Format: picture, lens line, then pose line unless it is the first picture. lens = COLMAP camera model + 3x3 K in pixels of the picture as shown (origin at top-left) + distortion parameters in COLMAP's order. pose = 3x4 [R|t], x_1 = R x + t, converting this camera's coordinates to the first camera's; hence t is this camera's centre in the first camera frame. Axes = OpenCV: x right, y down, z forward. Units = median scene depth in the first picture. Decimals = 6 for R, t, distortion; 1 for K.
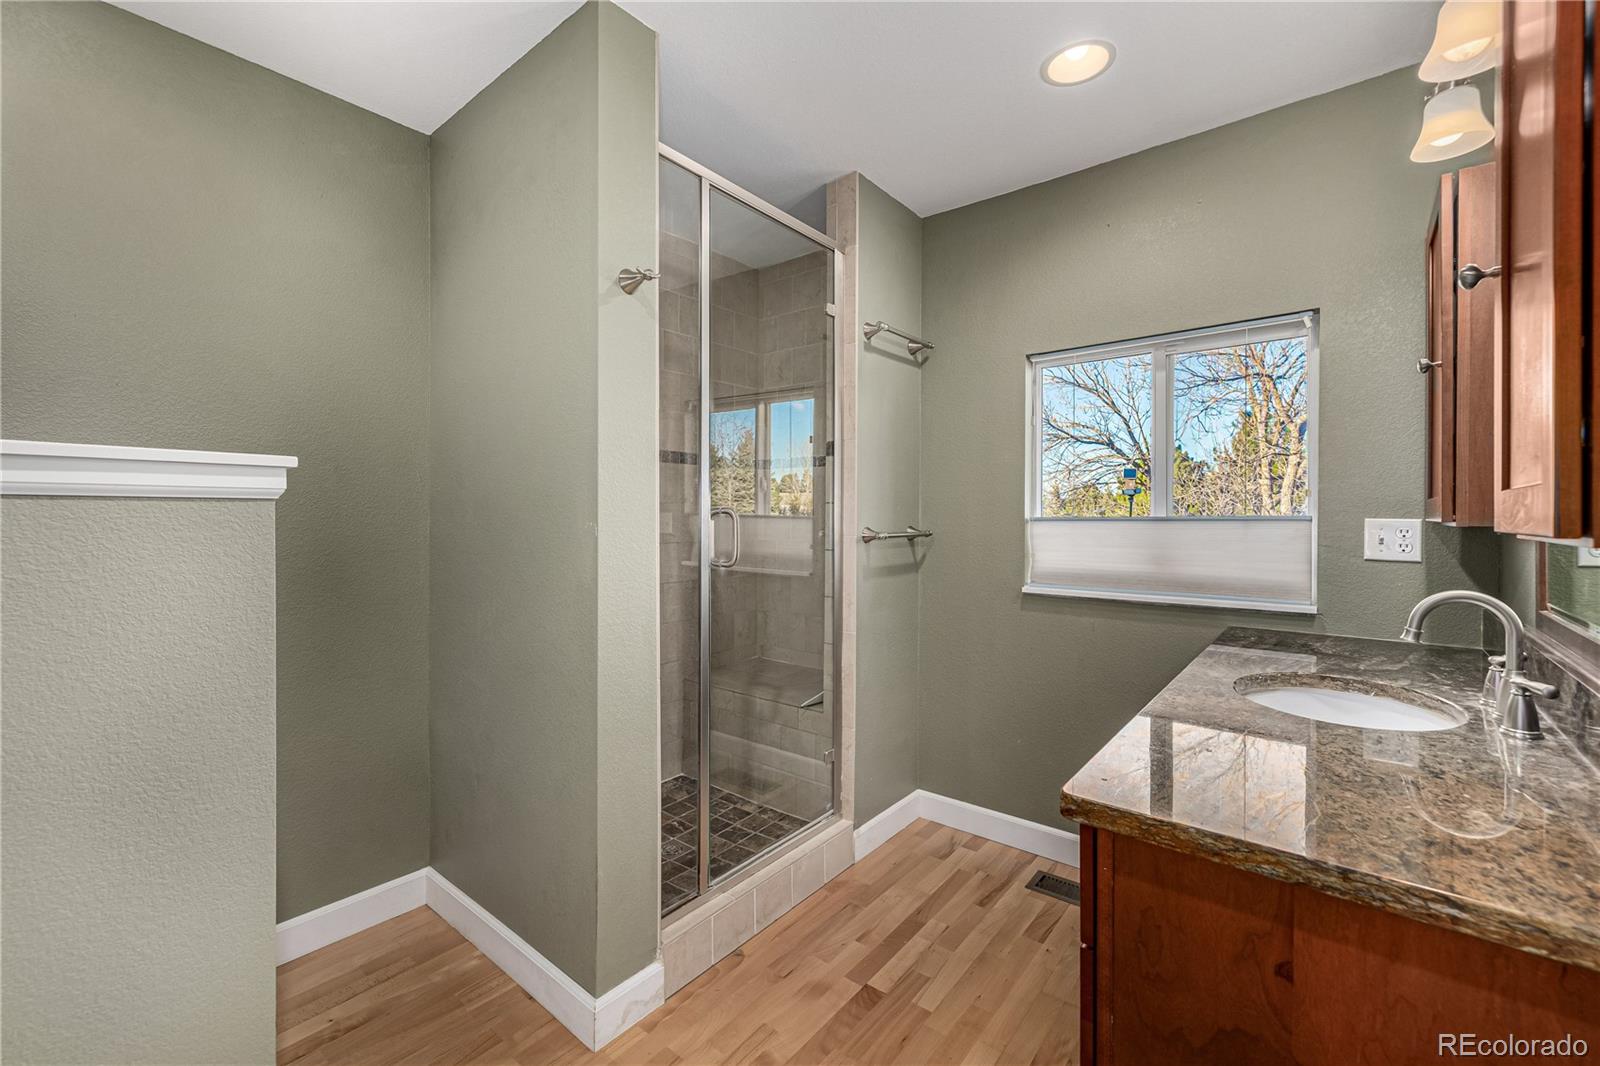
lens RADIAL K [[671.1, 0, 790.8], [0, 671.1, 521.0], [0, 0, 1]] dist [-0.002273, 0.000375]
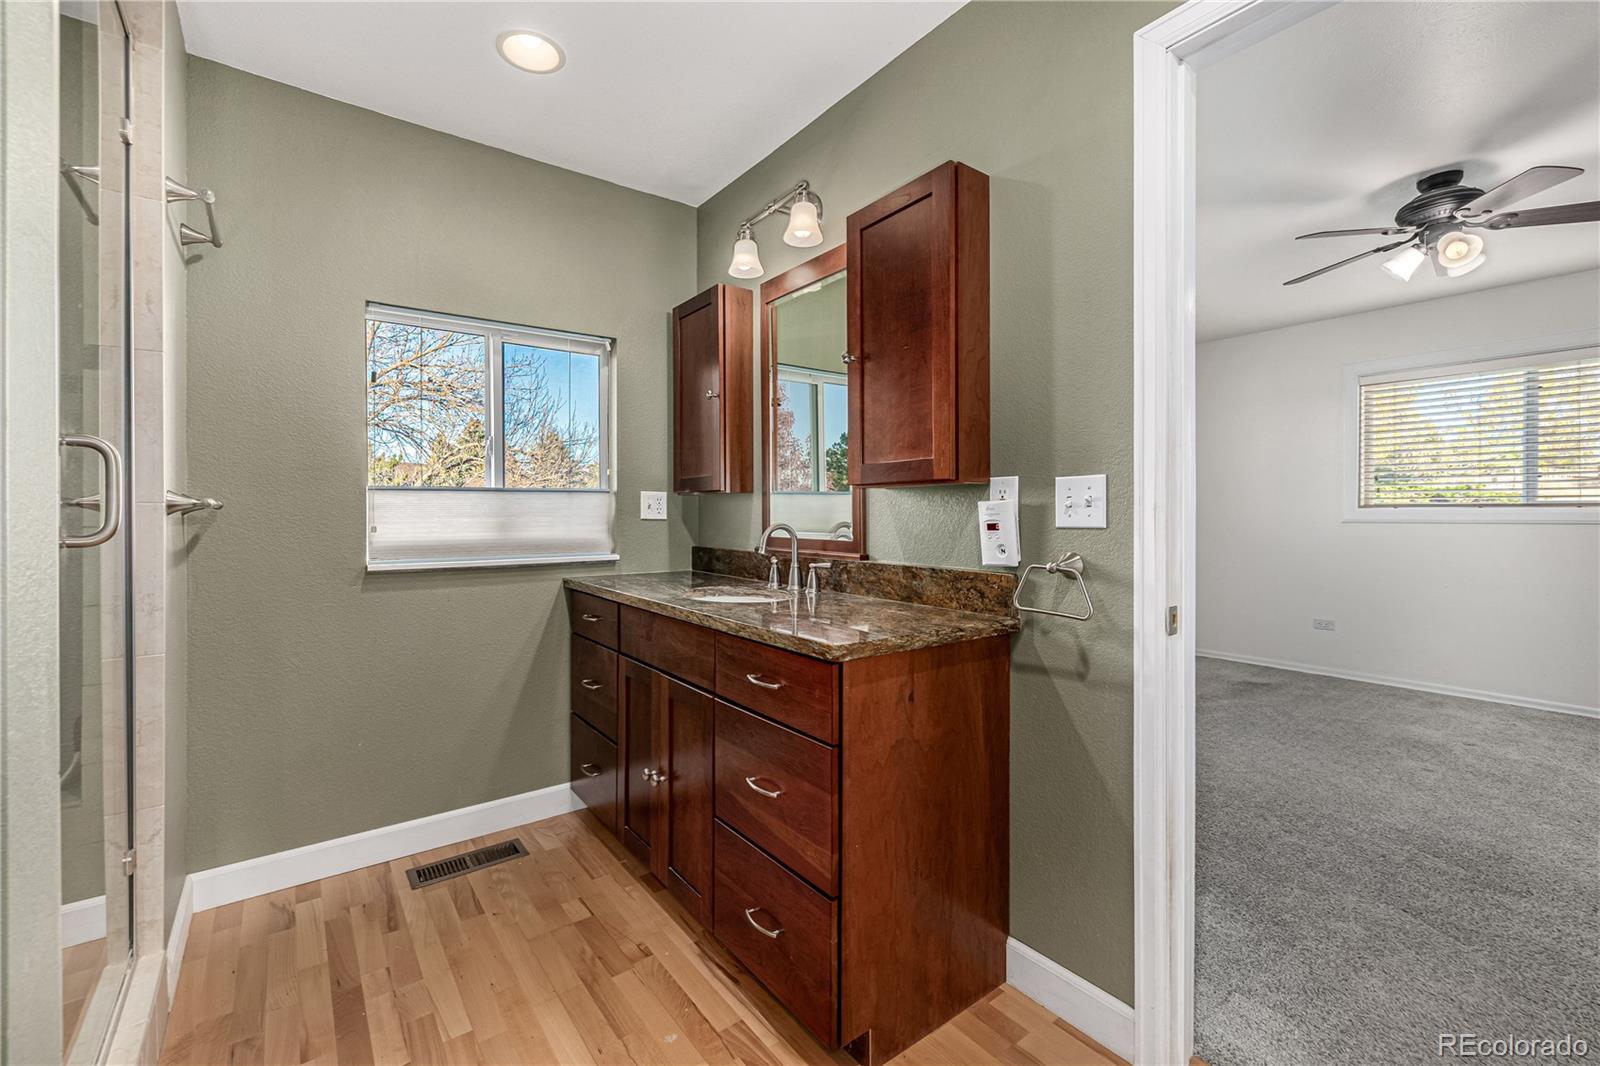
lens RADIAL K [[671.1, 0, 791.1], [0, 671.1, 518.8], [0, 0, 1]] dist [-0.002273, 0.000375]
pose [[0.232556, -0.009963, 0.972532, -0.440184], [0.009974, 0.999919, 0.007858, 0.043440], [-0.972532, 0.007873, 0.232636, 0.304925]]
